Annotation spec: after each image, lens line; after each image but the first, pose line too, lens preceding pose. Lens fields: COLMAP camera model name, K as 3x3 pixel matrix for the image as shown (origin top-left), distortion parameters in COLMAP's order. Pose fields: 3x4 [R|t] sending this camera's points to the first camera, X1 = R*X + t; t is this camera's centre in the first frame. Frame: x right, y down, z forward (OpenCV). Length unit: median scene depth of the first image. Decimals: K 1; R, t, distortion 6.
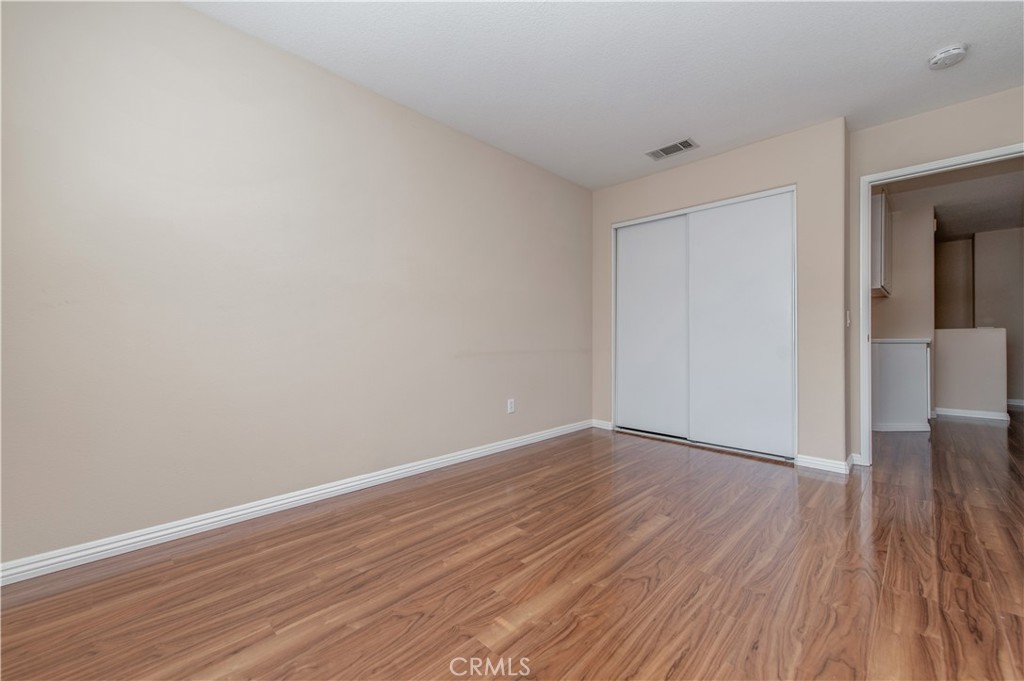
lens RADIAL K [[403.5, 0, 514.8], [0, 403.5, 340.0], [0, 0, 1]] dist [0.007413, -0.002598]
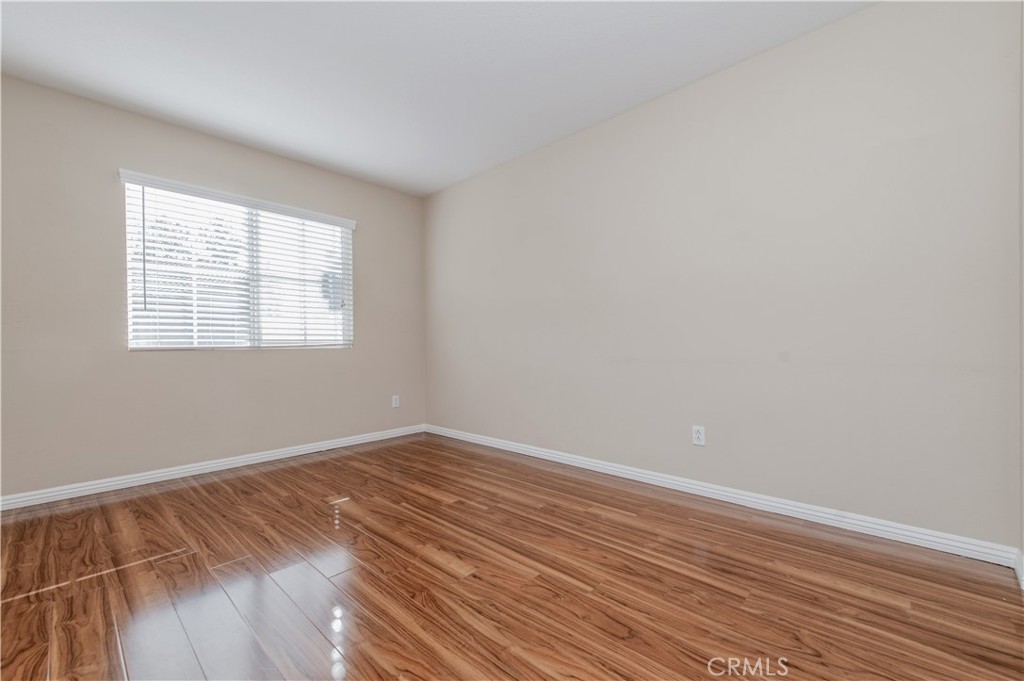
lens RADIAL K [[403.5, 0, 512.8], [0, 403.5, 342.1], [0, 0, 1]] dist [0.007413, -0.002598]
pose [[0.059879, -0.006424, -0.998185, 1.138444], [0.001463, 0.999979, -0.006347, -0.001155], [0.998205, -0.001080, 0.059887, 1.021940]]
